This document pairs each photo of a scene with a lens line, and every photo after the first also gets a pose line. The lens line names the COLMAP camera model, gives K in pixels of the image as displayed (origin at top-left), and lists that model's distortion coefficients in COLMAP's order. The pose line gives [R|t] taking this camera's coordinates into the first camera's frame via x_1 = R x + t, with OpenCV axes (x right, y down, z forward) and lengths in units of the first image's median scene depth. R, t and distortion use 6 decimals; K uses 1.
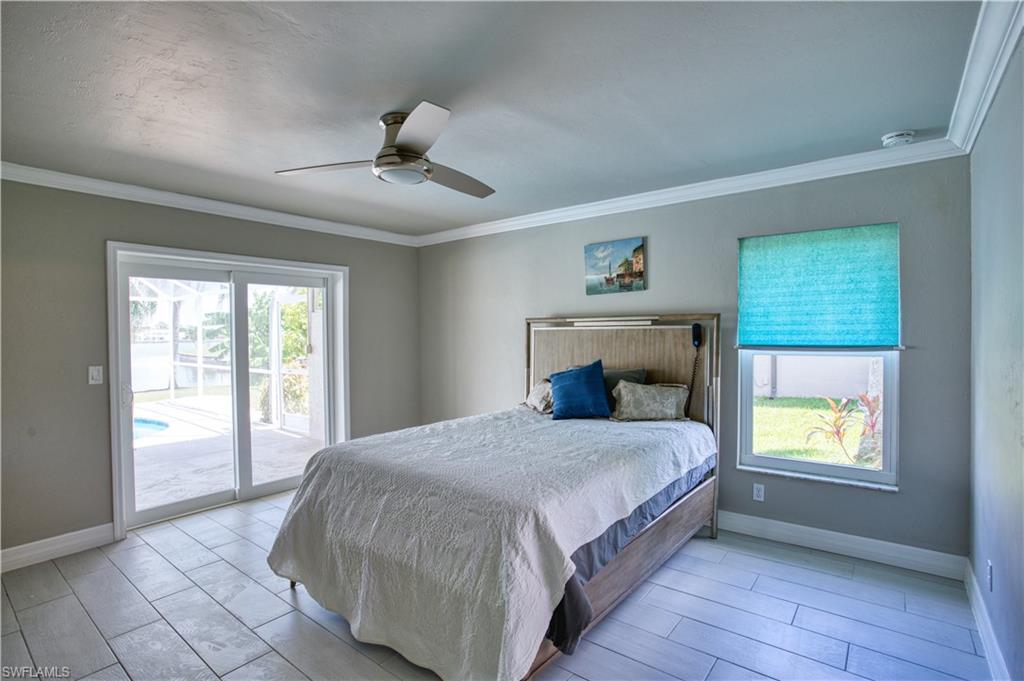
lens RADIAL K [[499.0, 0, 512.0], [0, 499.0, 340.5], [0, 0, 1]] dist [-0.086295, 0.042326]
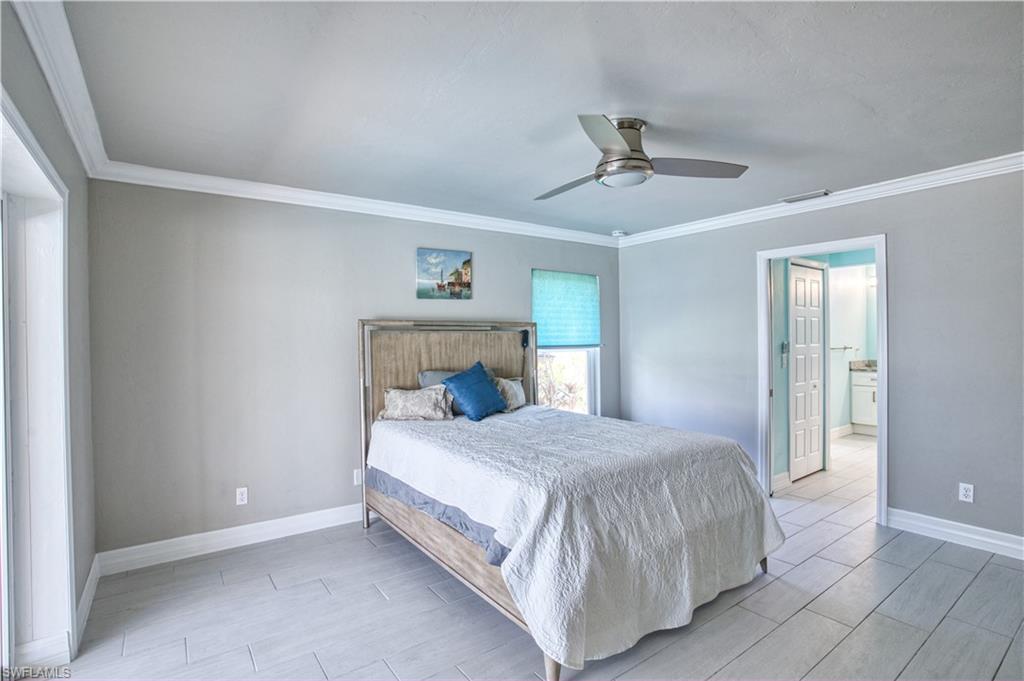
lens RADIAL K [[499.0, 0, 512.0], [0, 499.0, 340.5], [0, 0, 1]] dist [-0.086295, 0.042326]
pose [[0.276276, 0.003832, 0.961071, -0.836562], [0.021218, 0.999724, -0.010085, 0.005997], [-0.960844, 0.023178, 0.276118, 0.622667]]
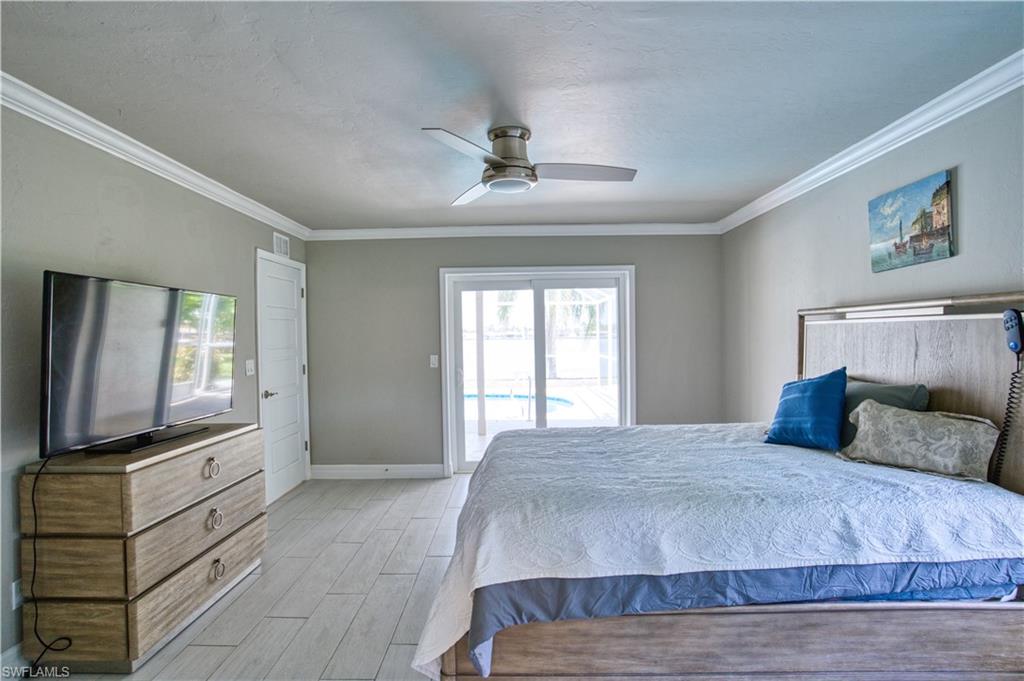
lens RADIAL K [[499.0, 0, 512.0], [0, 499.0, 340.5], [0, 0, 1]] dist [-0.086295, 0.042326]
pose [[0.614690, 0.007453, -0.788733, 0.415694], [0.000053, 0.999955, 0.009489, -0.004603], [0.788769, -0.005875, 0.614662, 0.223460]]
